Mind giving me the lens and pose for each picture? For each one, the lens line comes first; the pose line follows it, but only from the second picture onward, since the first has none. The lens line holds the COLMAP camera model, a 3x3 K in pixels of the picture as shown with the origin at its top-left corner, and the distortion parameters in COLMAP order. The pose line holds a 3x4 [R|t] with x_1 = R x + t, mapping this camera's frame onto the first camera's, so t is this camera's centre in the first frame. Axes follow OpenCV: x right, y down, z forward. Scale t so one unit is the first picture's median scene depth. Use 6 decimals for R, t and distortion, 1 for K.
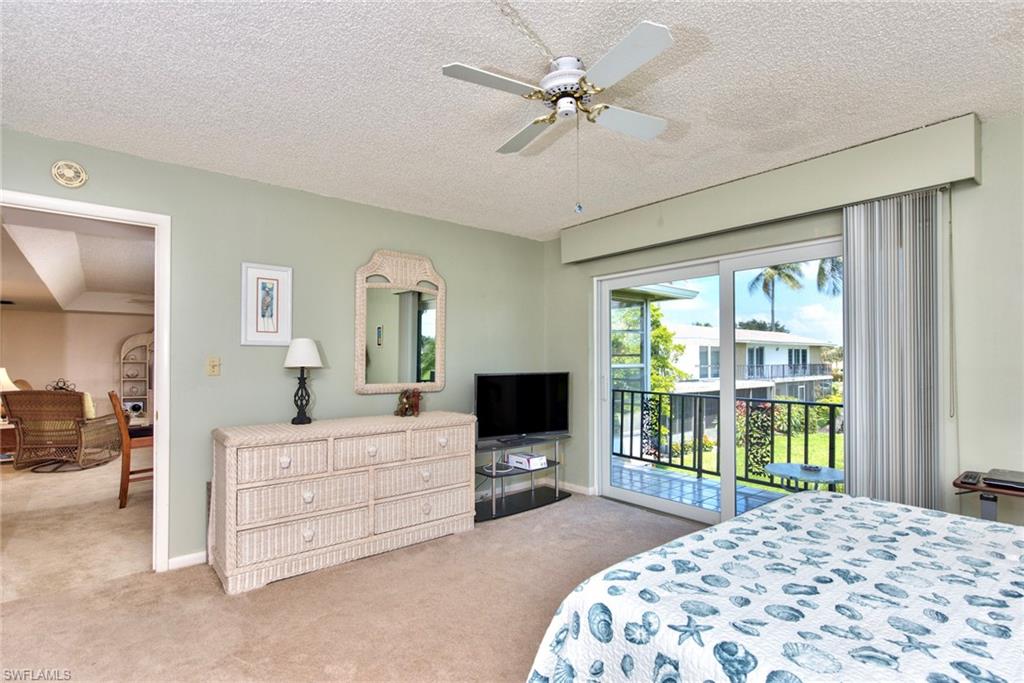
lens RADIAL K [[494.5, 0, 514.4], [0, 494.5, 358.5], [0, 0, 1]] dist [0.004457, 0.000883]
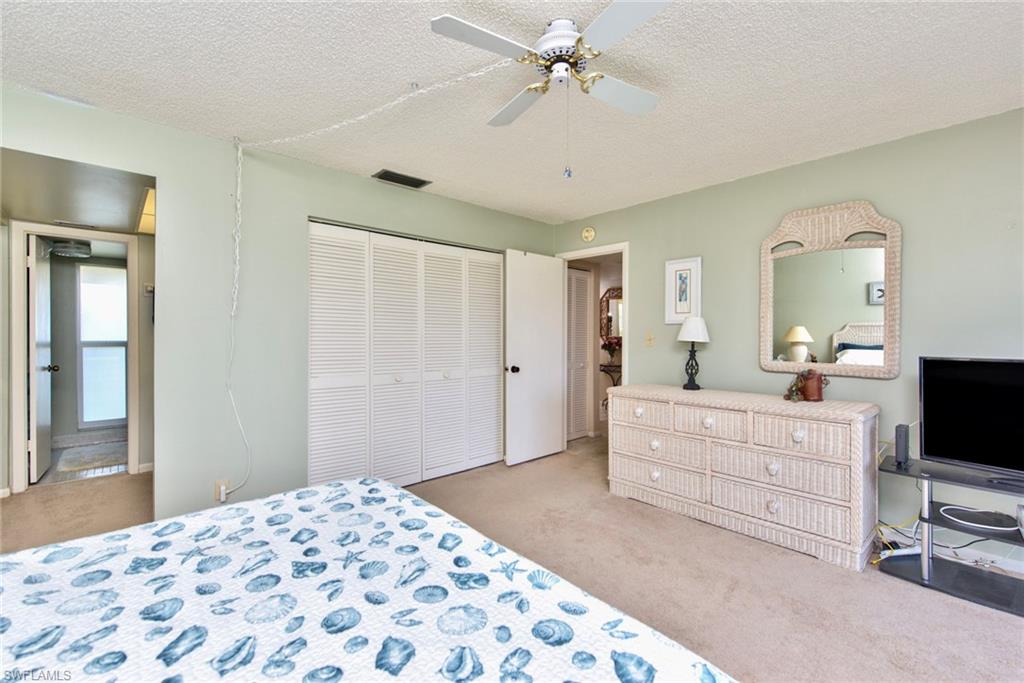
lens RADIAL K [[437.6, 0, 512.0], [0, 437.6, 341.5], [0, 0, 1]] dist [0.001700, -0.000096]
pose [[0.041019, 0.014080, -0.999059, 0.957224], [0.000378, 0.999900, 0.014107, 0.004283], [0.999158, -0.000956, 0.041009, 0.862841]]
